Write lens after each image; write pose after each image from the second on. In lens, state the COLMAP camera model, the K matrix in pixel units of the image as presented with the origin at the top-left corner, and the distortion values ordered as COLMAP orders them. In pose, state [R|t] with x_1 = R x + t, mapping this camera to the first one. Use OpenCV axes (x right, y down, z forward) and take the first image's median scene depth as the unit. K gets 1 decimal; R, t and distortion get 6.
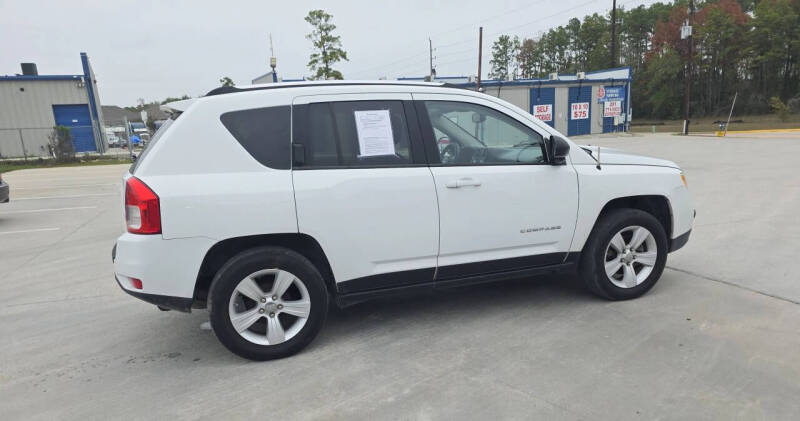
lens RADIAL K [[544.6, 0, 396.2], [0, 544.6, 252.1], [0, 0, 1]] dist [0.059348, -0.037284]
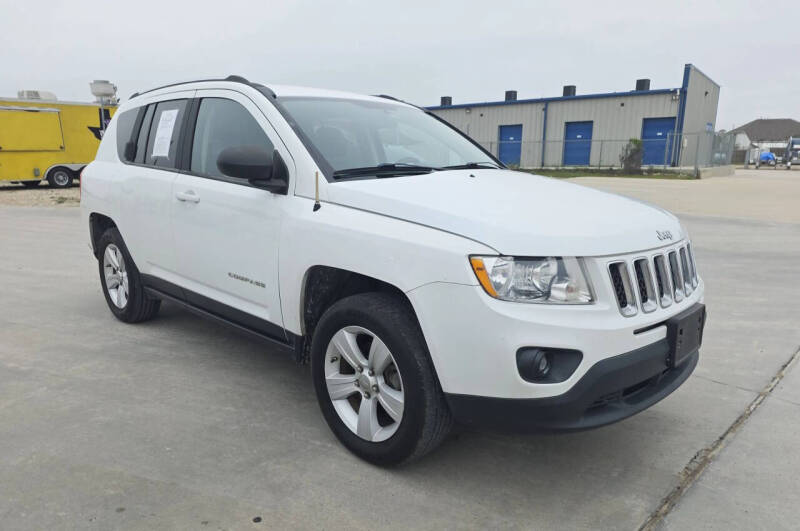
lens RADIAL K [[545.9, 0, 400.2], [0, 545.9, 286.4], [0, 0, 1]] dist [0.034470, -0.005119]
pose [[0.449771, 0.258287, -0.854981, 0.977455], [-0.229840, 0.958504, 0.168652, -0.201879], [0.863064, 0.120655, 0.490473, 0.846019]]
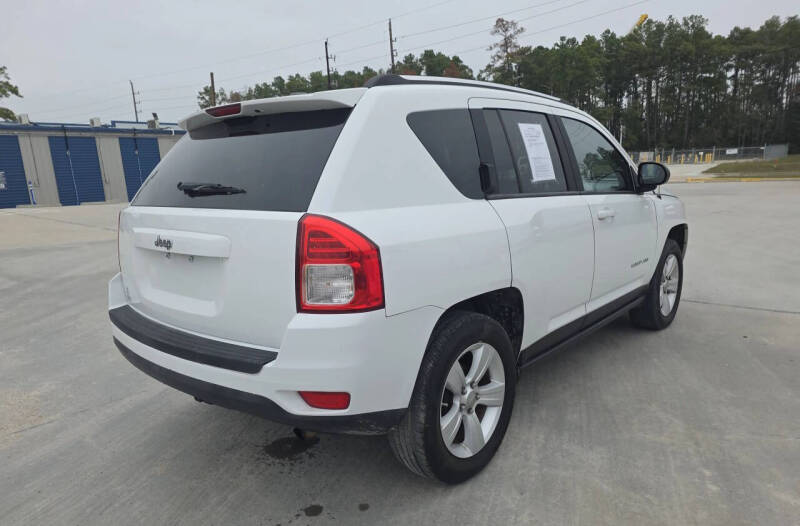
lens RADIAL K [[548.8, 0, 396.9], [0, 548.8, 284.3], [0, 0, 1]] dist [0.029997, -0.007432]
pose [[0.867924, -0.089709, 0.488528, -0.568987], [0.108930, 0.993989, -0.010999, -0.040617], [-0.484605, 0.062762, 0.872479, 0.391807]]
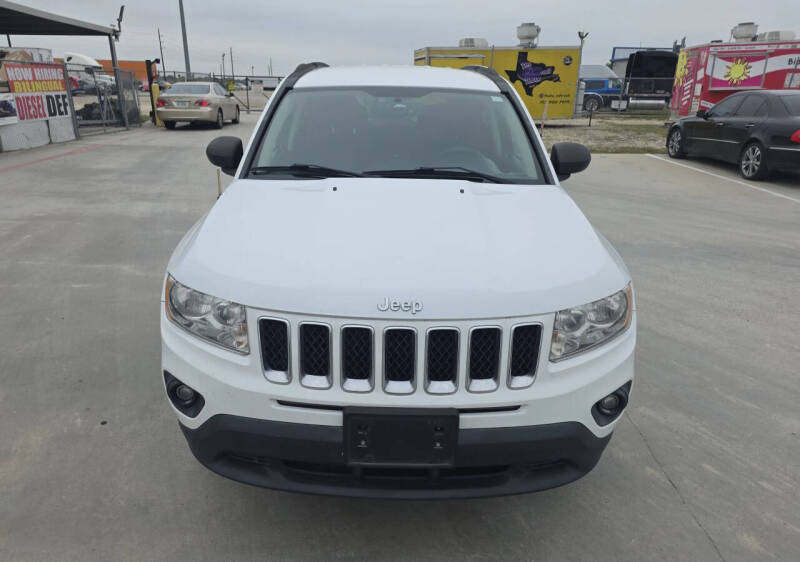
lens RADIAL K [[564.1, 0, 386.3], [0, 564.1, 281.9], [0, 0, 1]] dist [0.025034, -0.000989]
pose [[-0.335424, 0.355748, -0.872315, 0.986473], [-0.210406, 0.874278, 0.437454, -0.430556], [0.918270, 0.330273, -0.218402, 1.439471]]
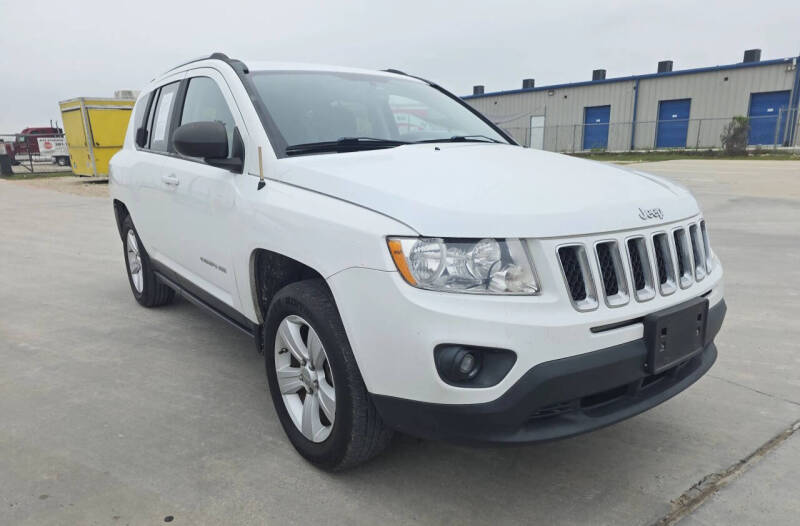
lens RADIAL K [[548.8, 0, 396.9], [0, 548.8, 284.3], [0, 0, 1]] dist [0.029997, -0.007432]
pose [[0.305365, 0.276222, -0.911292, 0.979218], [-0.213142, 0.952549, 0.217305, -0.218542], [0.928075, 0.127877, 0.349749, 0.998343]]
